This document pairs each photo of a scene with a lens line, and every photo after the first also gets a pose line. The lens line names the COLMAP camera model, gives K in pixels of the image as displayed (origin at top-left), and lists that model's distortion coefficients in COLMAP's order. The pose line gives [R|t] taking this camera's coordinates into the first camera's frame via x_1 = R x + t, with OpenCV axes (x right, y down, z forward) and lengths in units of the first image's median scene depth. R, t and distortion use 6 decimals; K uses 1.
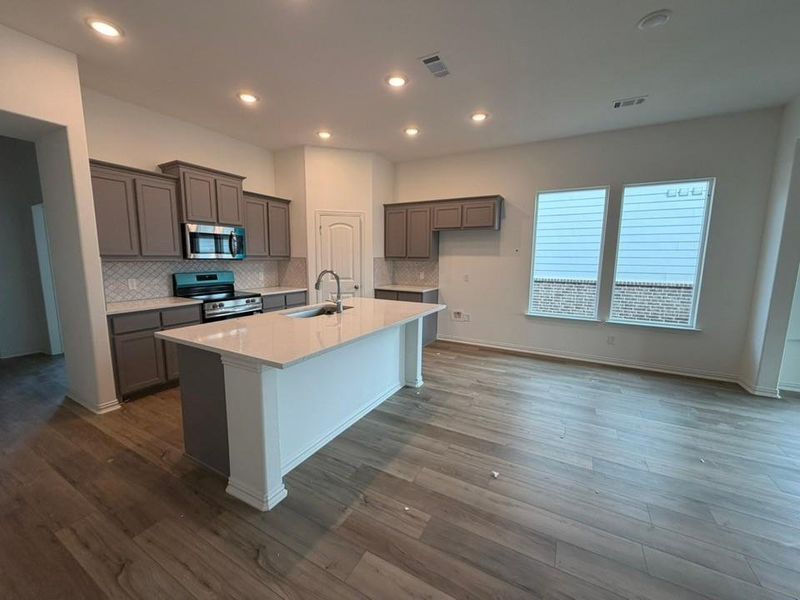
lens RADIAL K [[324.8, 0, 400.0], [0, 324.8, 300.0], [0, 0, 1]] dist [0.007161, 0.000275]
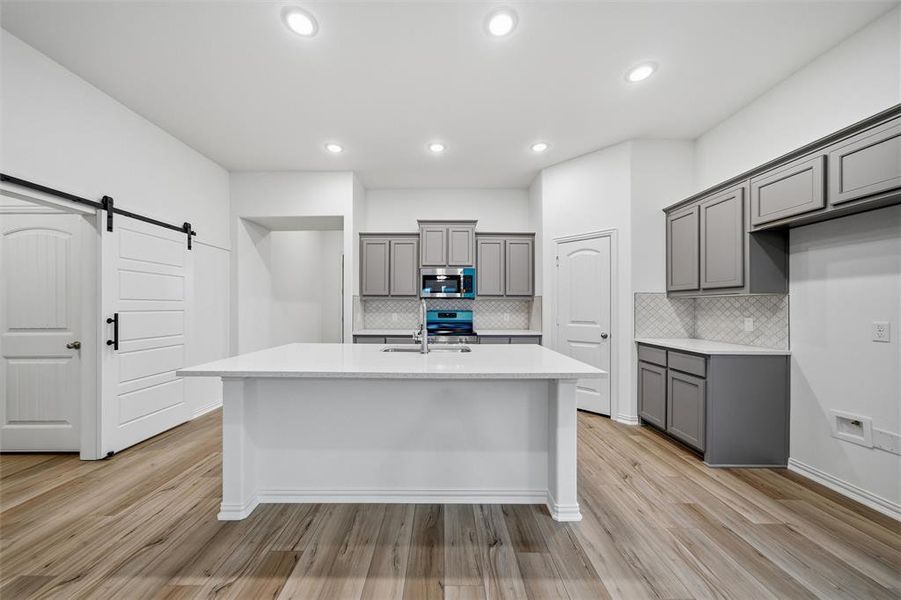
lens RADIAL K [[313.2, 0, 435.3], [0, 313.2, 306.5], [0, 0, 1]] dist [-0.000041, 0.000084]
pose [[0.468940, -0.009433, -0.883180, 0.323653], [-0.117292, 0.990421, -0.072857, -0.012927], [0.875407, 0.137756, 0.463341, 0.422863]]
